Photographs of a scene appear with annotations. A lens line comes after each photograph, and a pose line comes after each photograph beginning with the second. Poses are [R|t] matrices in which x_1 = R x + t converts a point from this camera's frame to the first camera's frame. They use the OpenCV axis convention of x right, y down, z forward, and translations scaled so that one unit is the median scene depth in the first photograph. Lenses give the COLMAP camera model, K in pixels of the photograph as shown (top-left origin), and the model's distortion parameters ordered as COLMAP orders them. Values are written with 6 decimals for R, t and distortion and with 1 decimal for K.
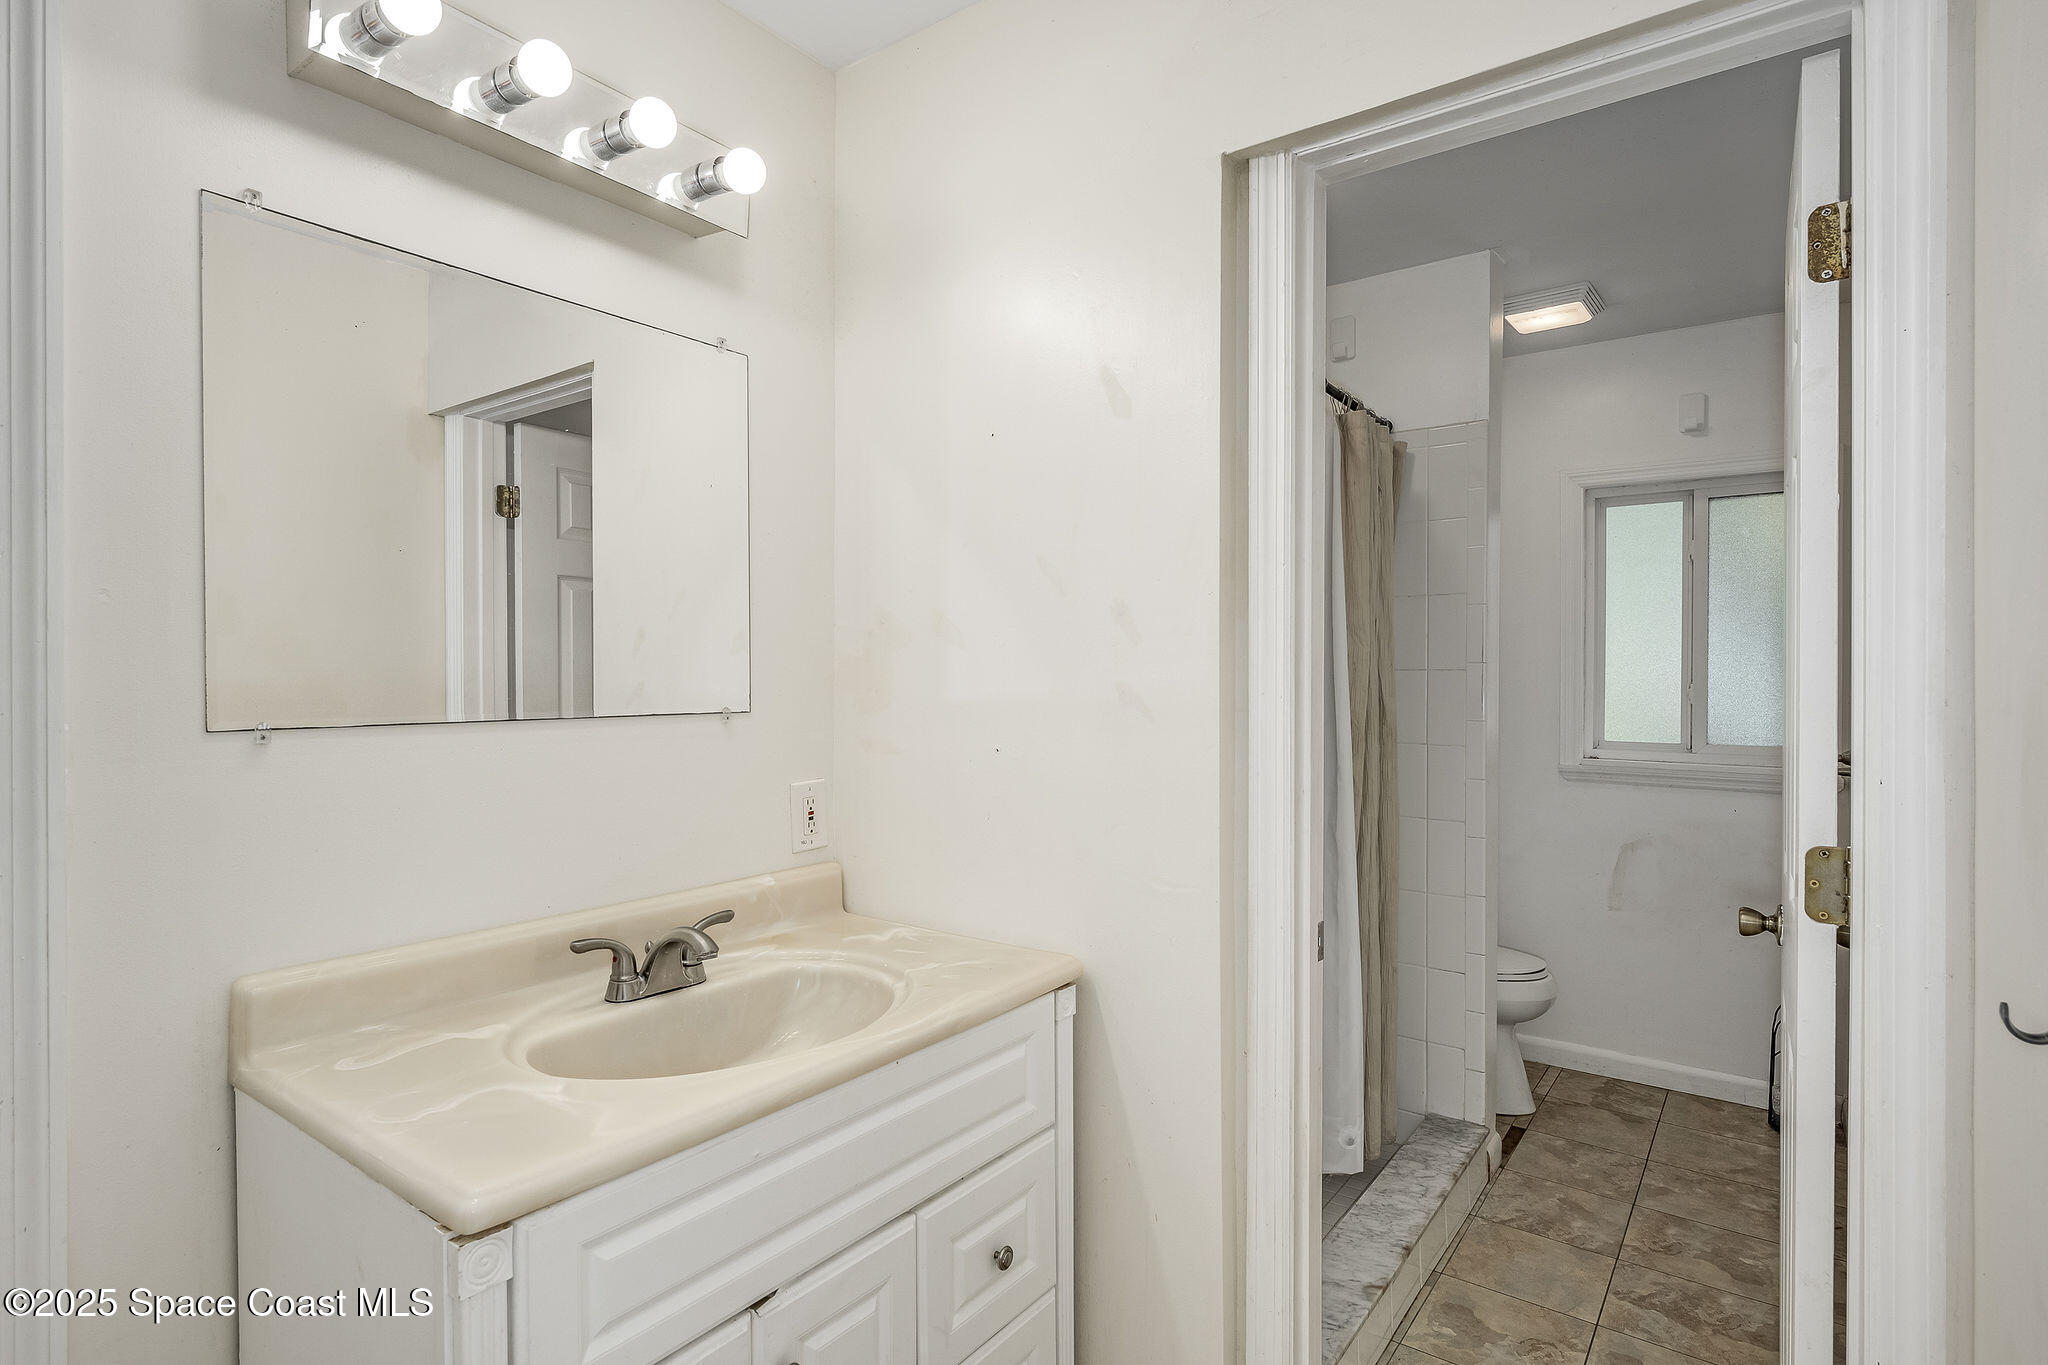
lens RADIAL K [[1052.4, 0, 1022.3], [0, 1052.4, 665.5], [0, 0, 1]] dist [-0.001408, -0.000657]
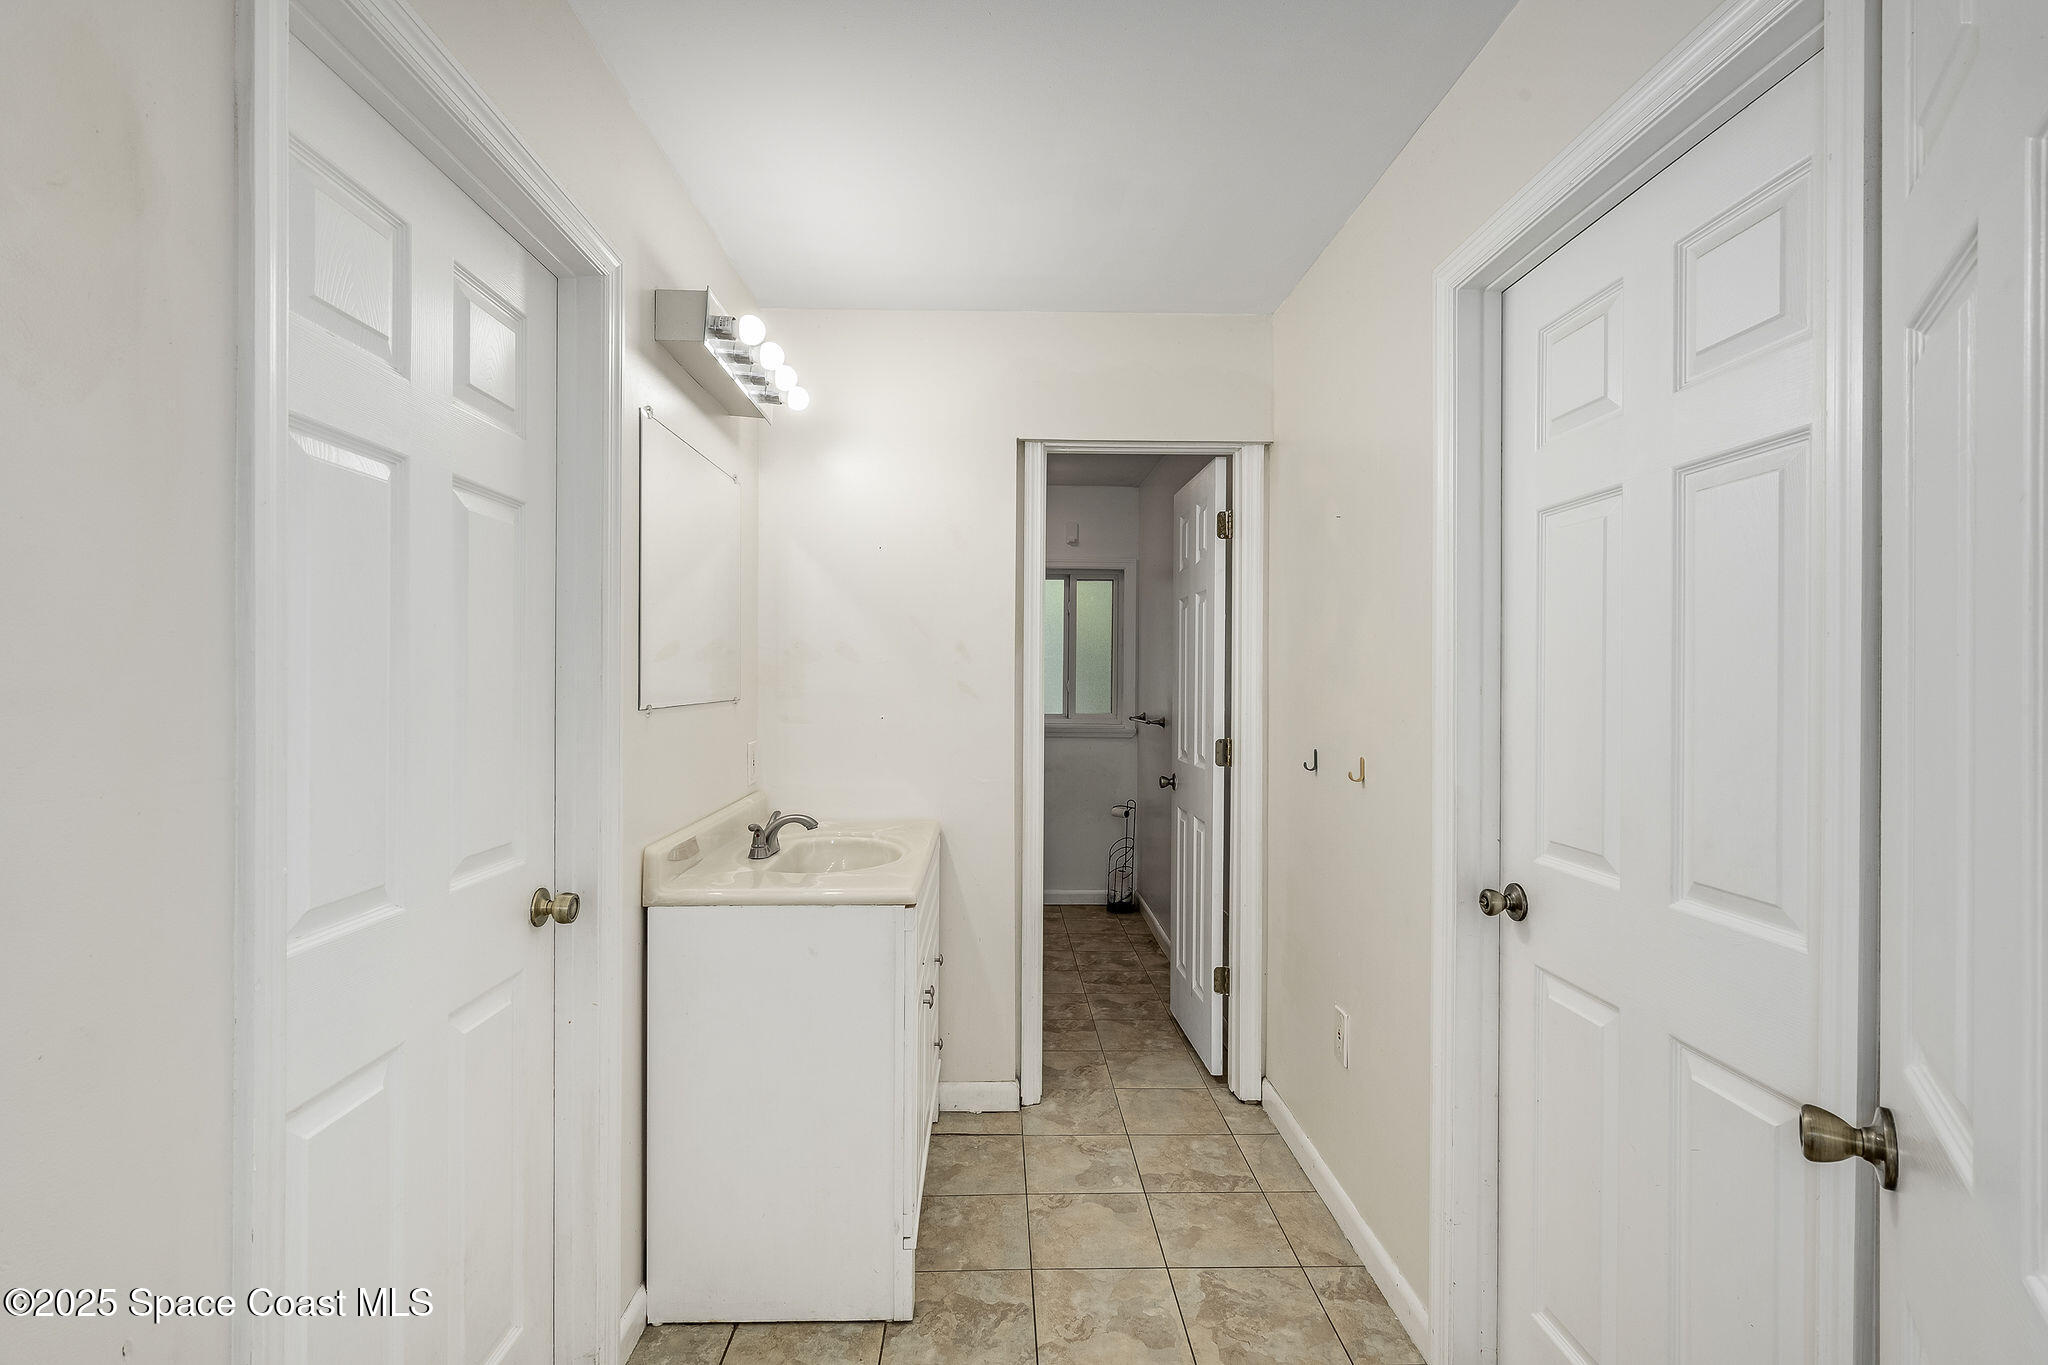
lens RADIAL K [[973.5, 0, 1024.2], [0, 973.5, 661.9], [0, 0, 1]] dist [-0.000618, 0.000166]
pose [[0.776778, 0.009948, 0.629696, -0.749154], [-0.007715, 0.999951, -0.006281, -0.007489], [-0.629727, 0.000021, 0.776816, -0.402613]]
